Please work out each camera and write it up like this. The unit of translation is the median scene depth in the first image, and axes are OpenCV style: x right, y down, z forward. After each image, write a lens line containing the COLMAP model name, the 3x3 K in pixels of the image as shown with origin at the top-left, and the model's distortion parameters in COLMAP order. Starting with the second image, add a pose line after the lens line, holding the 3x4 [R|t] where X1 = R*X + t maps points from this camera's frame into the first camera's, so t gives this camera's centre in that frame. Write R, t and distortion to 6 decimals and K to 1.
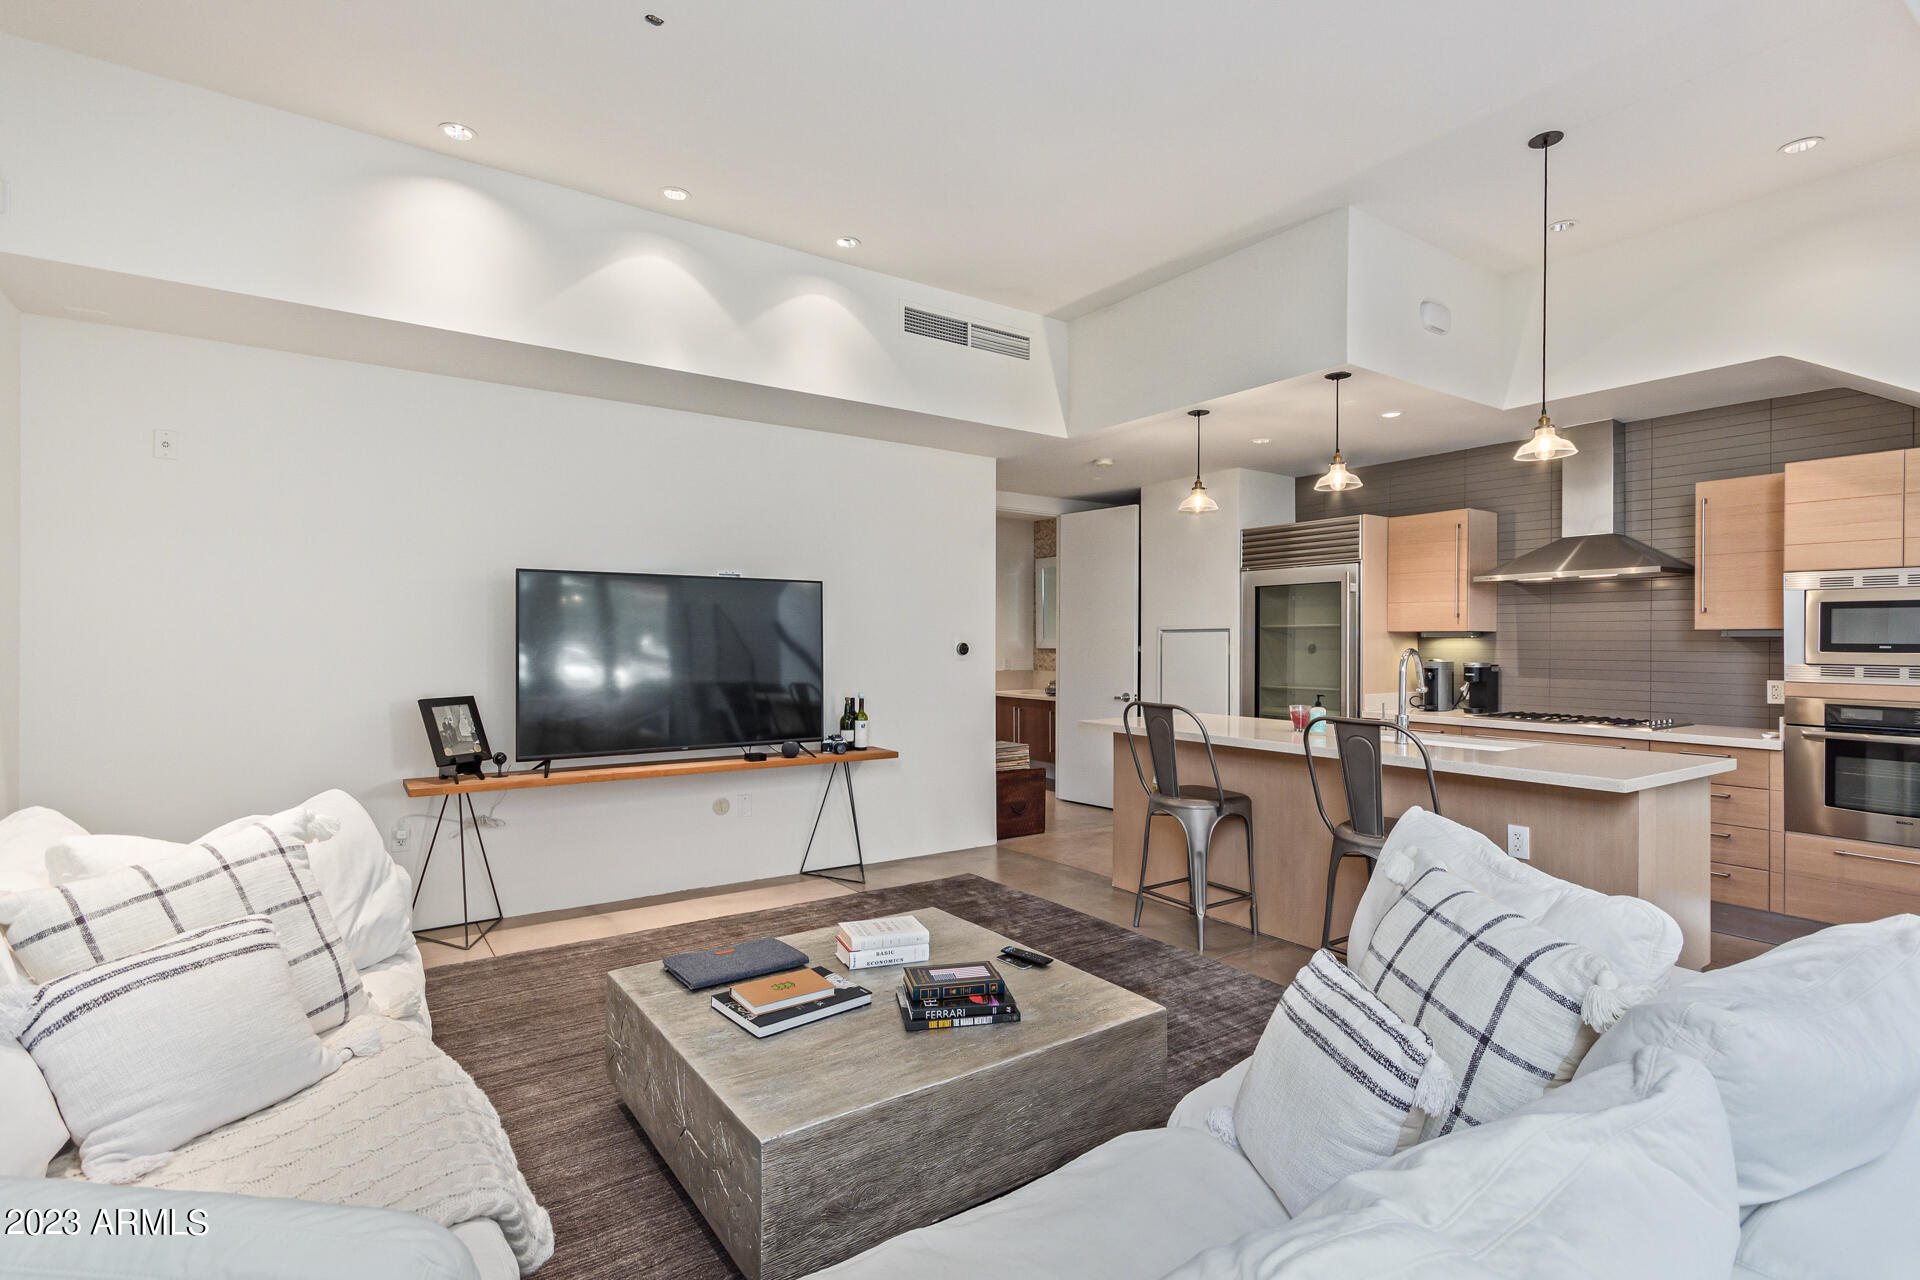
lens RADIAL K [[910.8, 0, 960.0], [0, 910.8, 640.0], [0, 0, 1]] dist [0.000150, 0.000021]
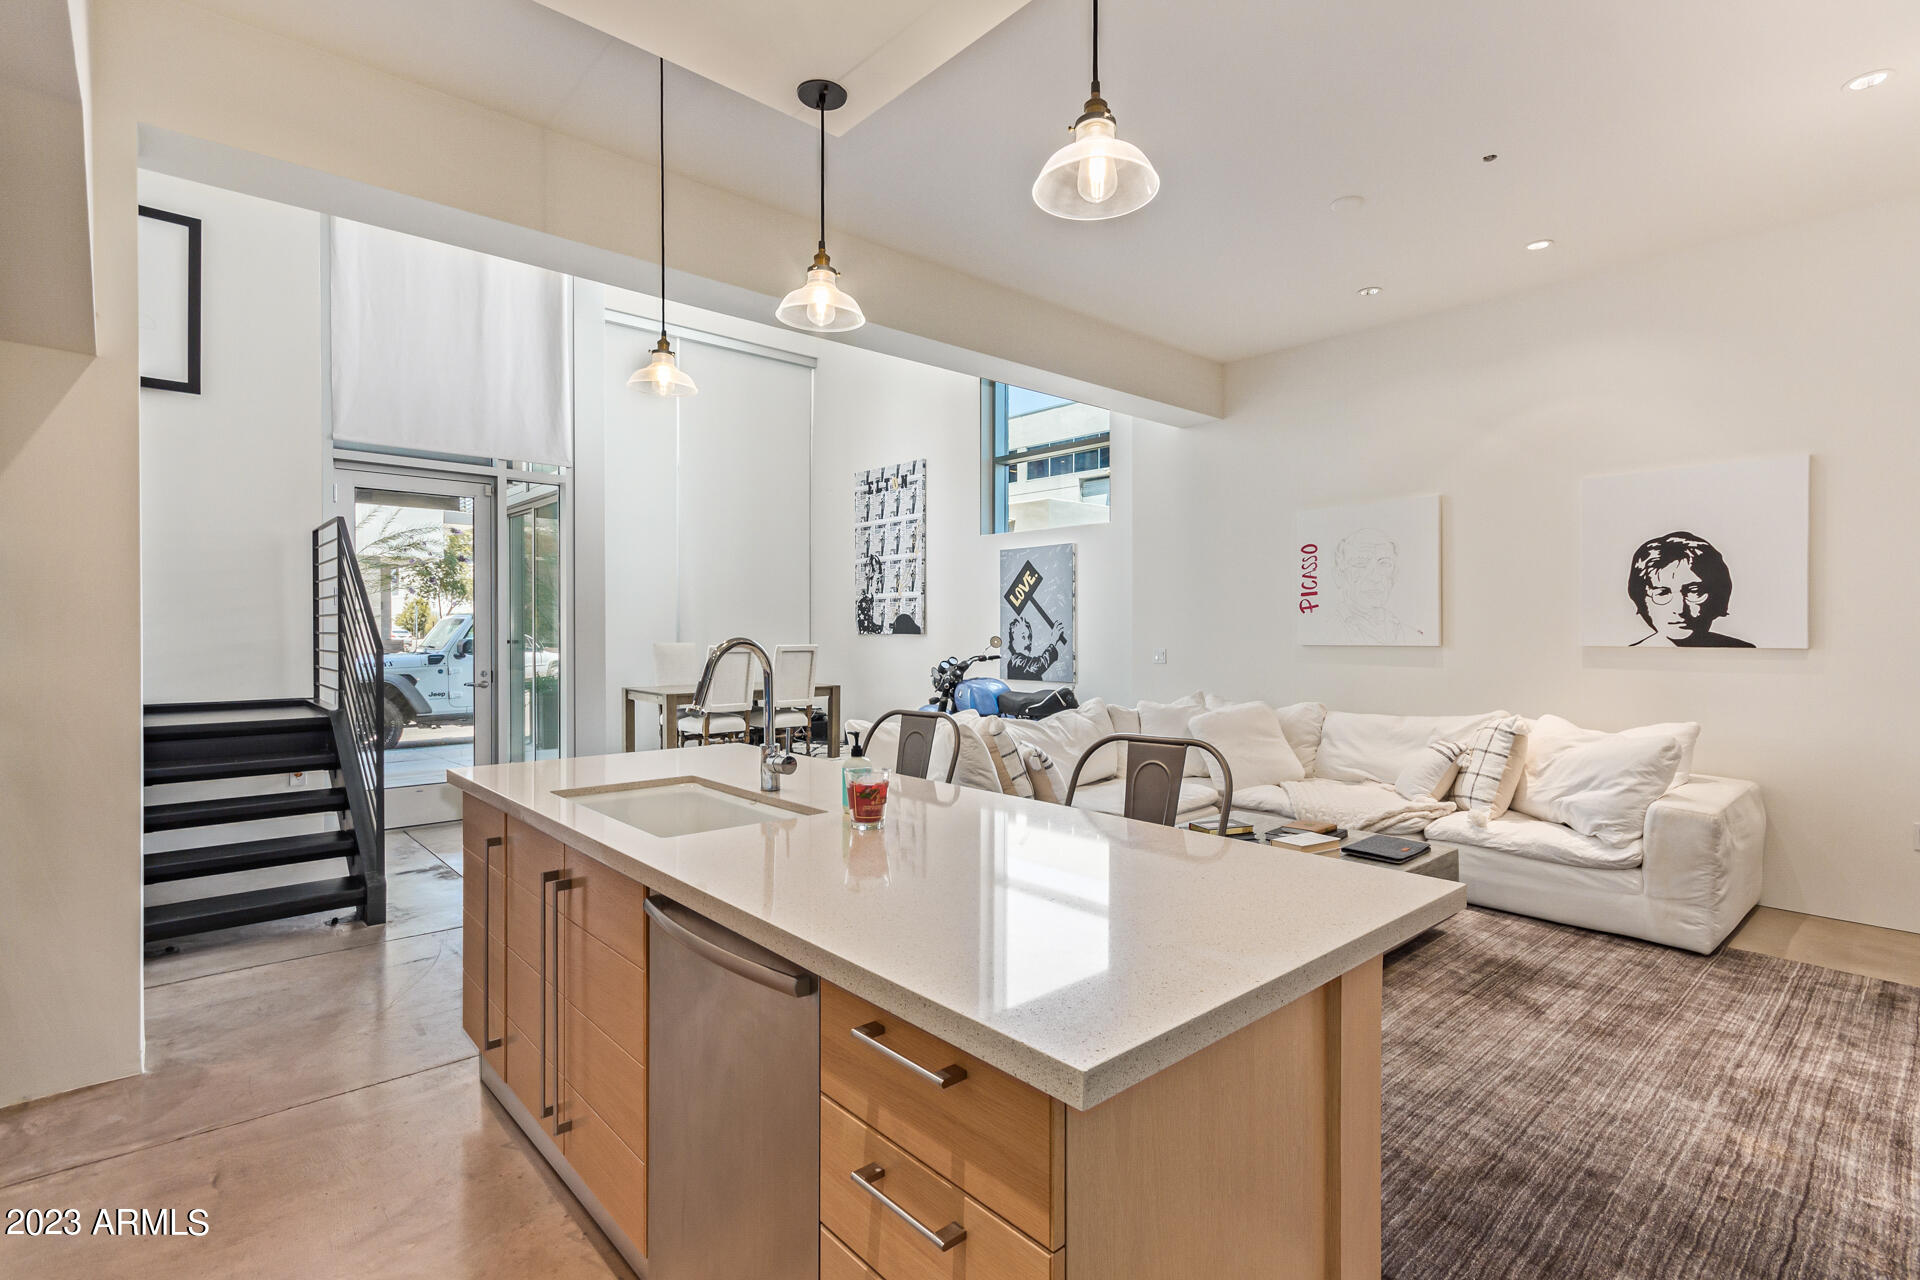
lens RADIAL K [[923.2, 0, 978.6], [0, 923.2, 637.2], [0, 0, 1]] dist [0.010320, -0.000243]
pose [[-0.991352, -0.004338, -0.131158, 0.335511], [-0.005276, 0.999963, 0.006801, 0.003620], [0.131123, 0.007434, -0.991338, 1.333030]]
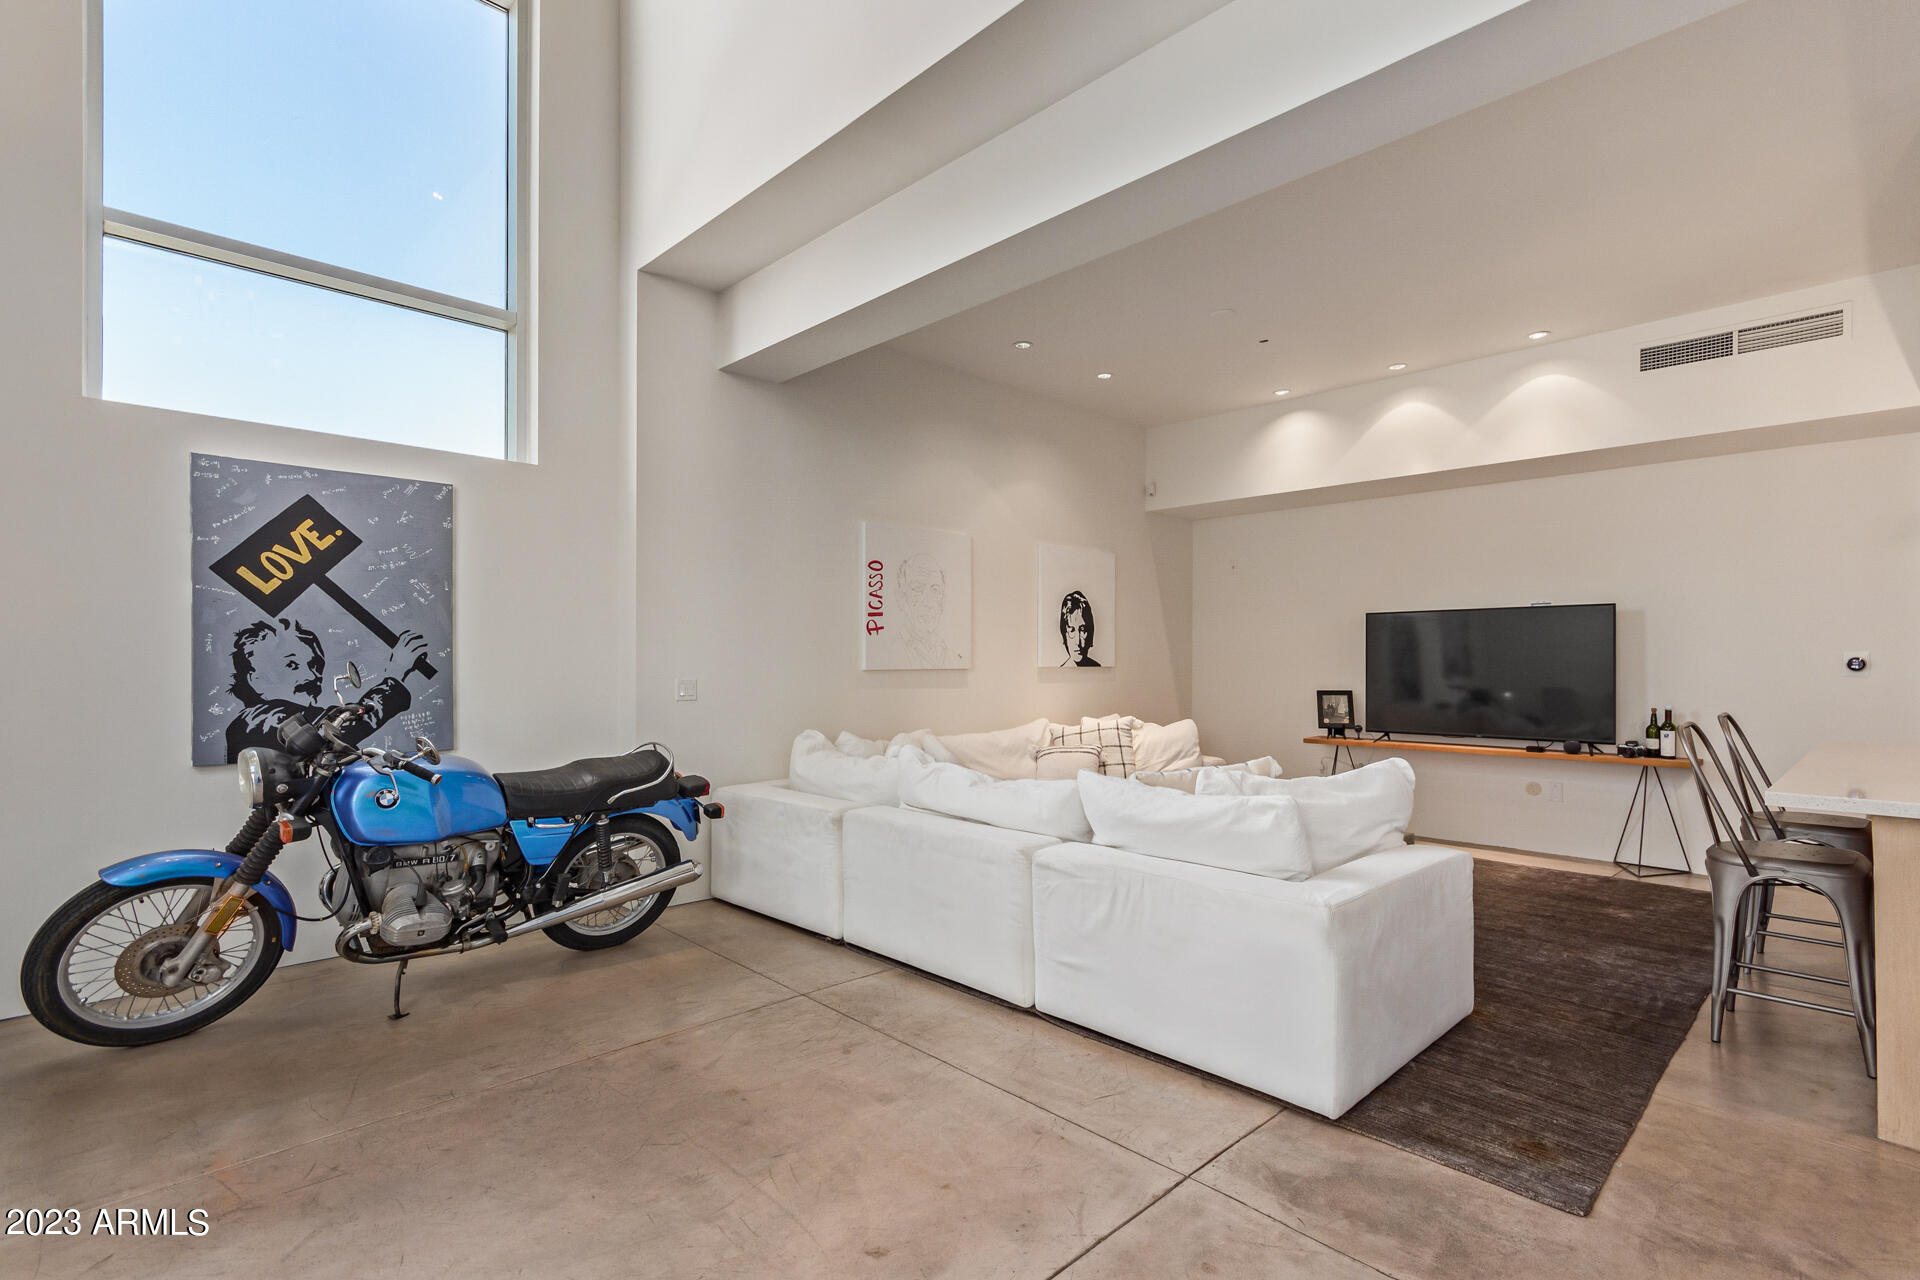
lens RADIAL K [[930.9, 0, 996.8], [0, 930.9, 661.0], [0, 0, 1]] dist [0.008926, 0.000308]
pose [[0.187657, -0.005642, -0.982218, 0.917868], [-0.000735, 0.999982, -0.005885, 0.016569], [0.982234, 0.001826, 0.187649, 0.037621]]
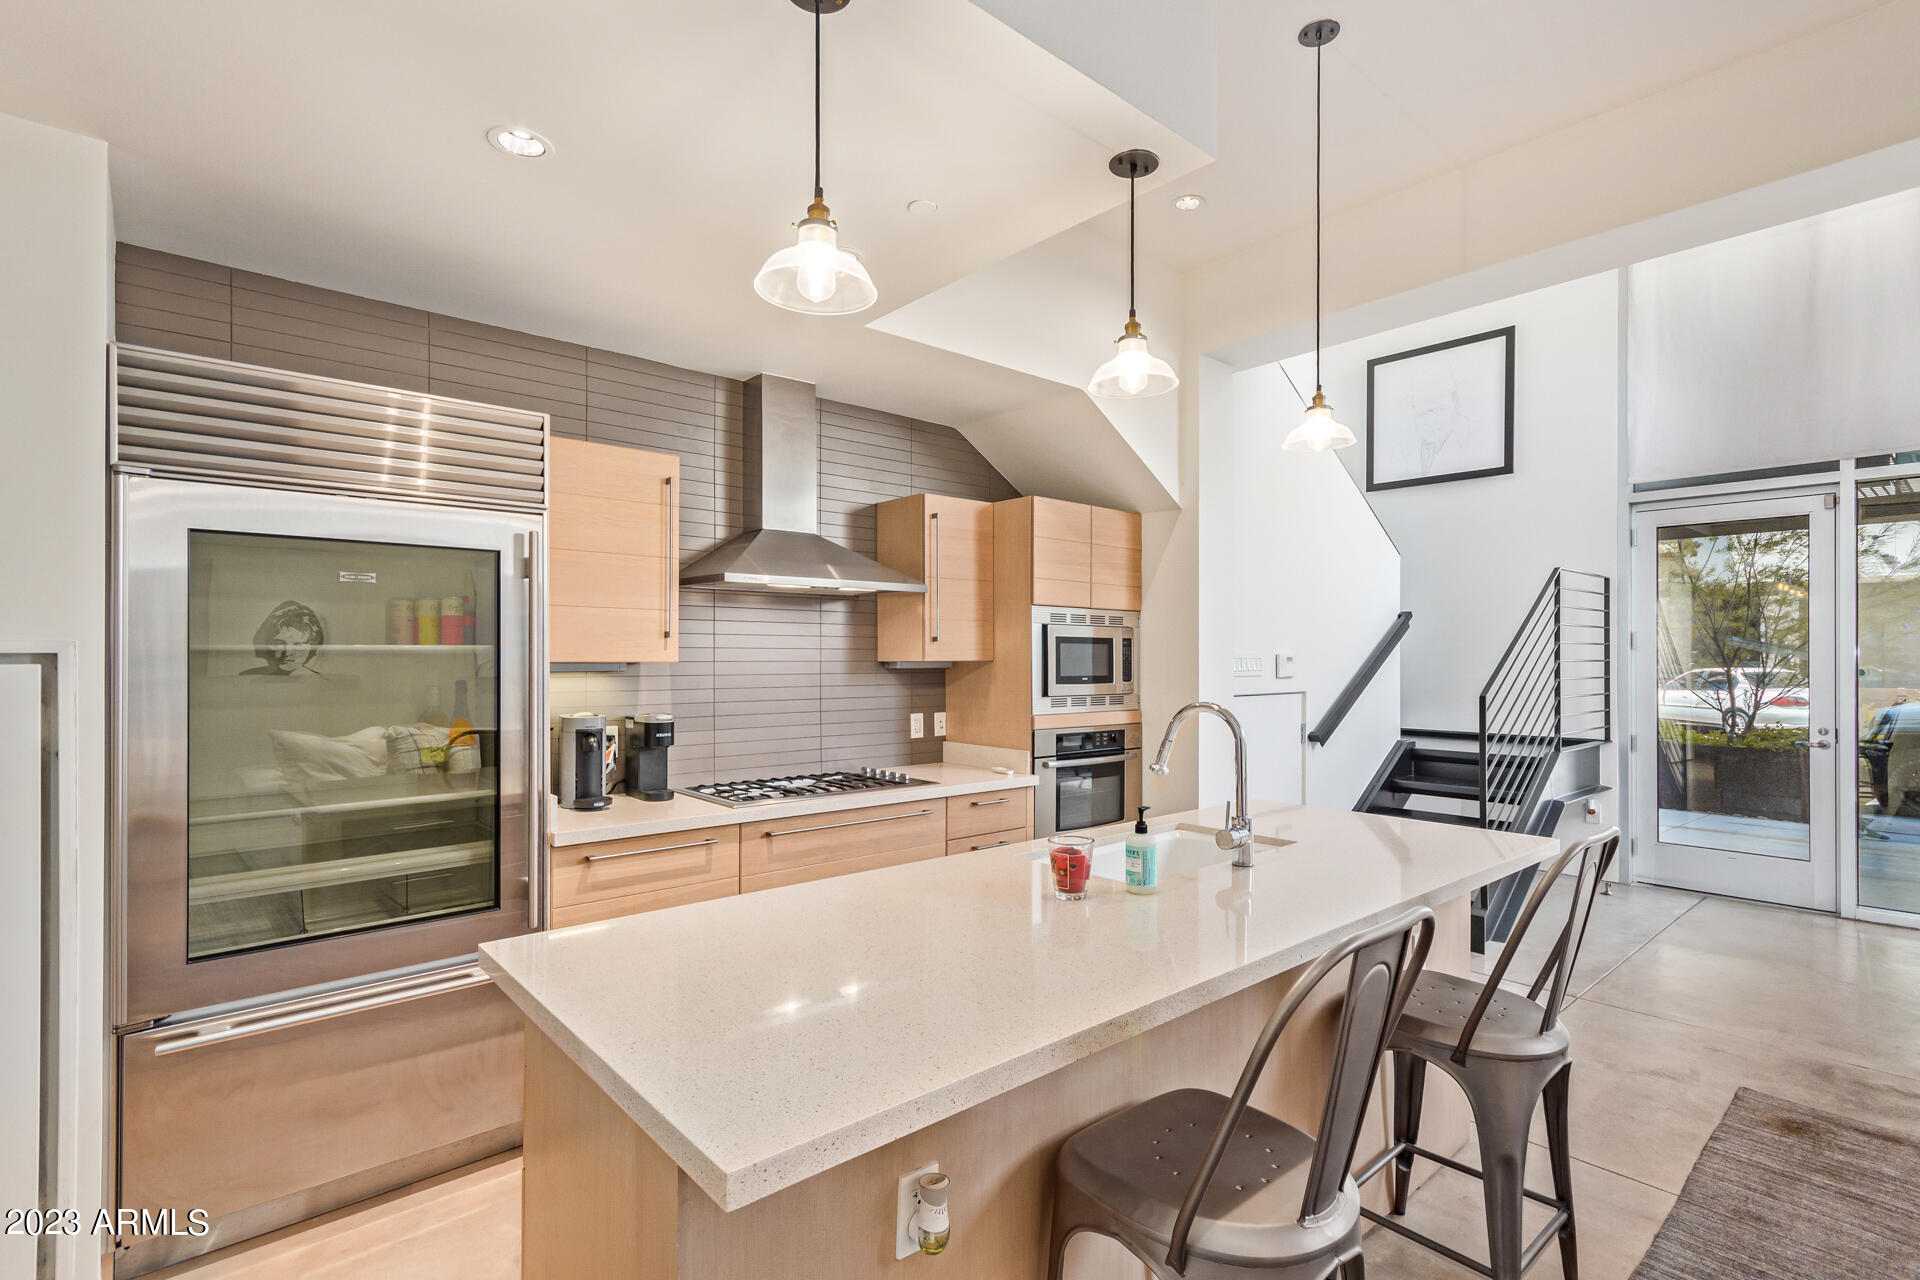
lens RADIAL K [[908.1, 0, 980.6], [0, 908.1, 653.7], [0, 0, 1]] dist [-0.001397, -0.000214]
pose [[-0.116246, -0.001207, 0.993220, -0.056609], [-0.003705, 0.999993, 0.000781, -0.018907], [-0.993214, -0.003589, -0.116250, 1.013198]]
